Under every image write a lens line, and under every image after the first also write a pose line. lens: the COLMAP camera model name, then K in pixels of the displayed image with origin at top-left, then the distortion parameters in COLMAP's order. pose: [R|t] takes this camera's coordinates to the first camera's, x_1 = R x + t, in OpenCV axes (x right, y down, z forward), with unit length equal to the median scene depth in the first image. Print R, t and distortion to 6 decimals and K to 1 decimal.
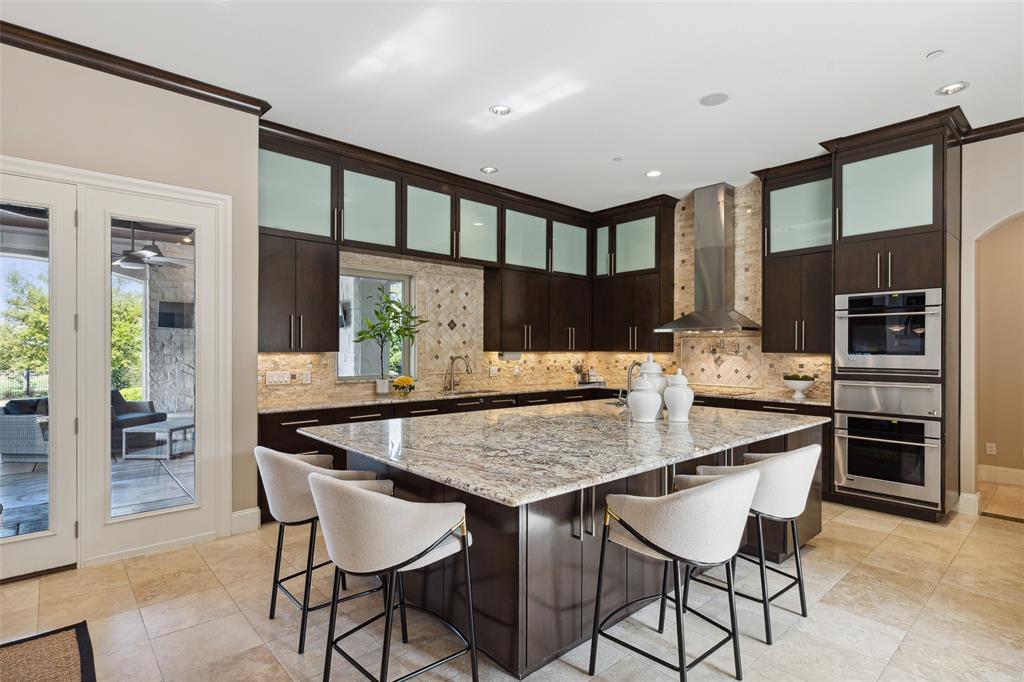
lens RADIAL K [[515.7, 0, 516.1], [0, 515.7, 343.7], [0, 0, 1]] dist [0.005314, 0.000539]
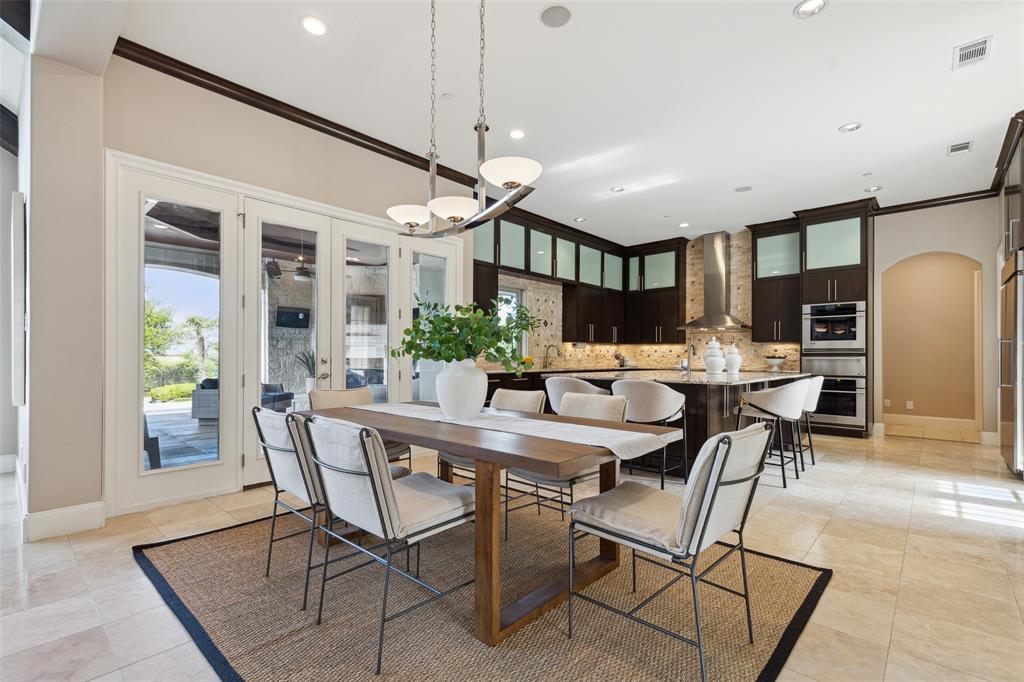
lens RADIAL K [[467.4, 0, 512.1], [0, 467.4, 348.7], [0, 0, 1]] dist [0.004518, 0.000317]
pose [[0.995531, 0.002056, 0.094414, -0.380160], [-0.001424, 0.999976, -0.006754, 0.048929], [-0.094425, 0.006589, 0.995510, -0.337638]]
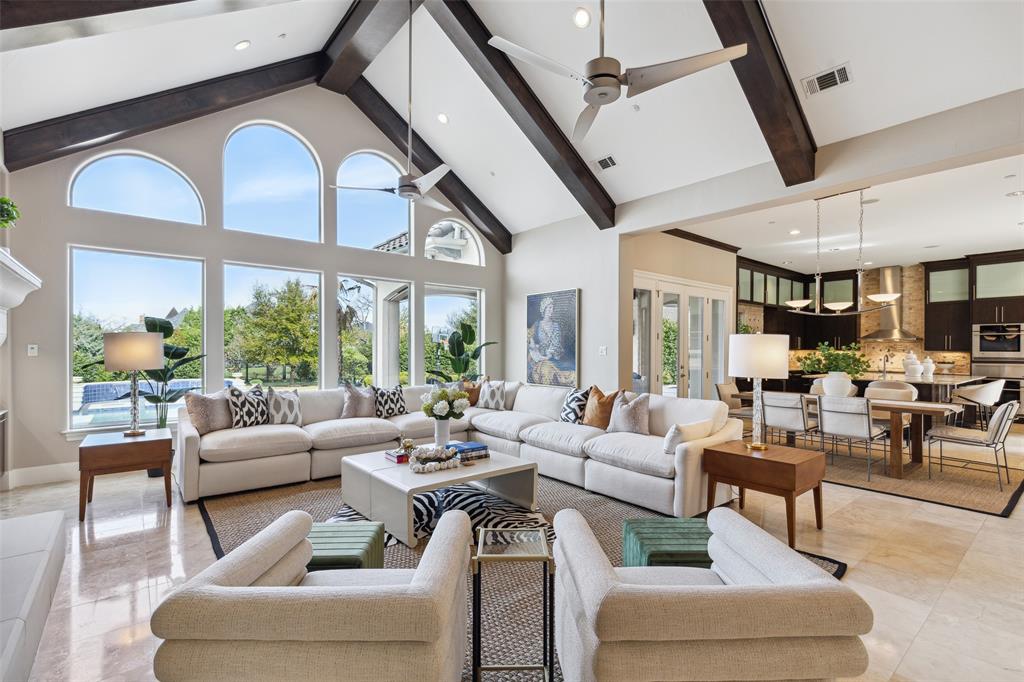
lens RADIAL K [[467.4, 0, 510.4], [0, 467.4, 341.7], [0, 0, 1]] dist [0.004518, 0.000317]
pose [[0.998424, 0.005174, -0.055884, -1.074566], [-0.005371, 0.999980, -0.003375, -0.003050], [0.055866, 0.003670, 0.998432, -0.962348]]
